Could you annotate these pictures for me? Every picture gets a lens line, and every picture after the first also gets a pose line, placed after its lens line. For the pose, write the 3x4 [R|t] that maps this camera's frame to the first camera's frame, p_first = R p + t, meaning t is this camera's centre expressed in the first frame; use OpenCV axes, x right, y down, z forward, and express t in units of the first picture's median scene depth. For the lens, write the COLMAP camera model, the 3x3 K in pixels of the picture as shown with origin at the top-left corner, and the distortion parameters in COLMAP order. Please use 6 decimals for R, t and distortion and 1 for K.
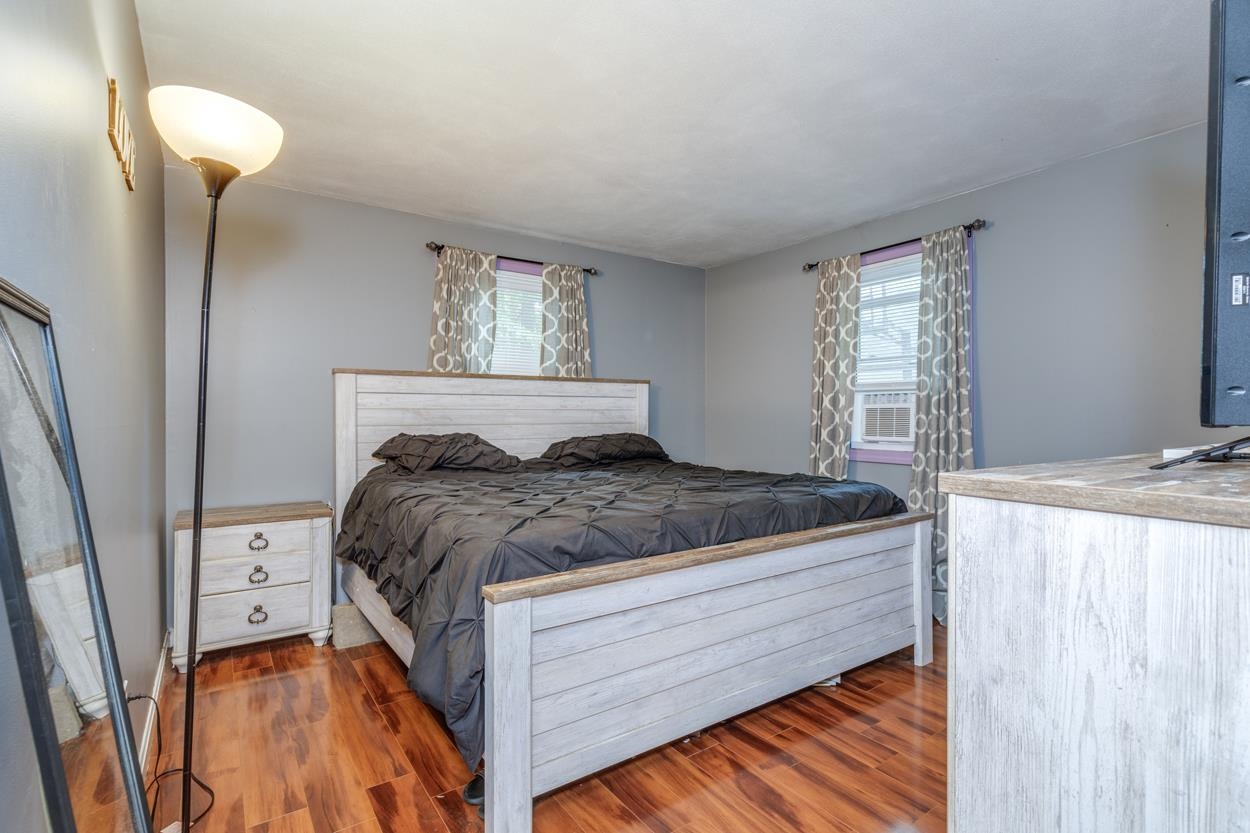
lens RADIAL K [[567.0, 0, 625.3], [0, 567.0, 407.6], [0, 0, 1]] dist [0.002474, -0.000366]
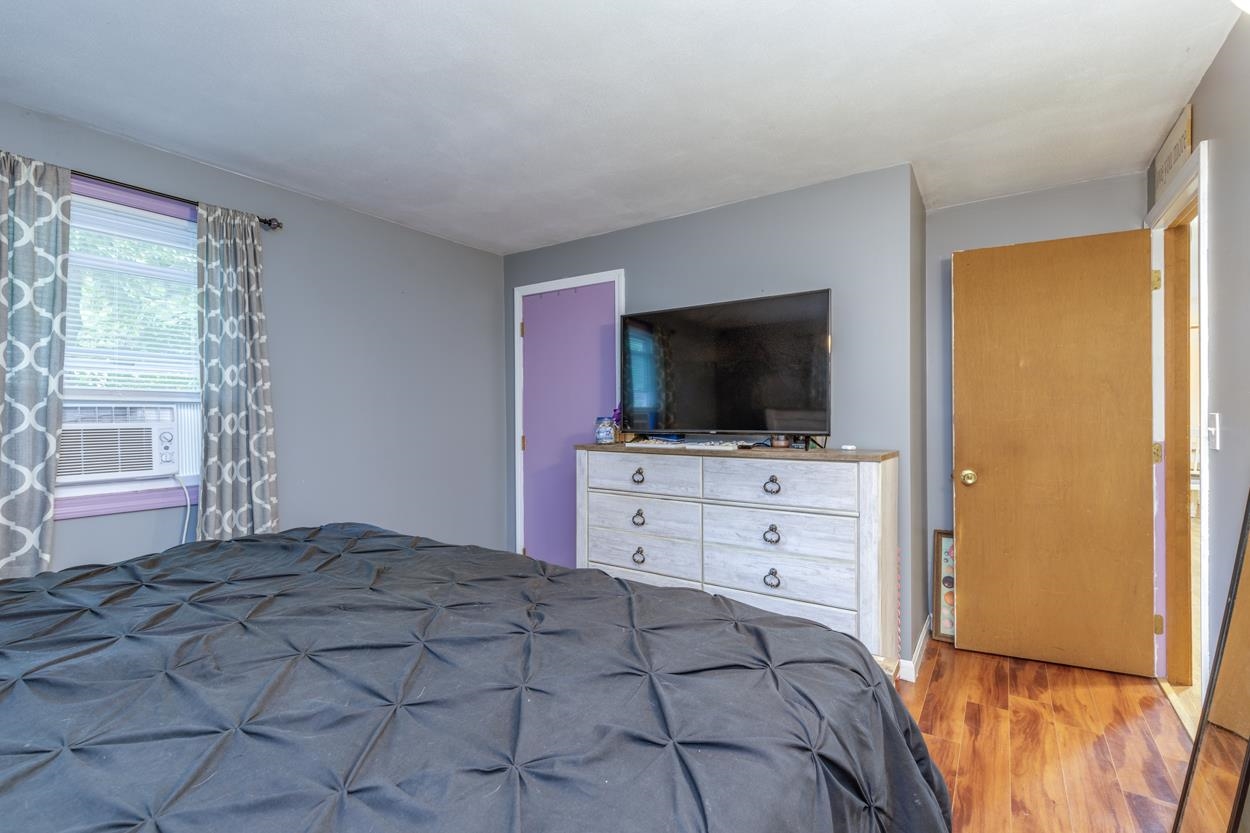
lens RADIAL K [[567.0, 0, 625.3], [0, 567.0, 407.6], [0, 0, 1]] dist [0.002474, -0.000366]
pose [[-0.350915, 0.001893, 0.936405, -0.382326], [-0.020046, 0.999754, -0.009534, -0.031161], [-0.936193, -0.022117, -0.350791, 0.721170]]
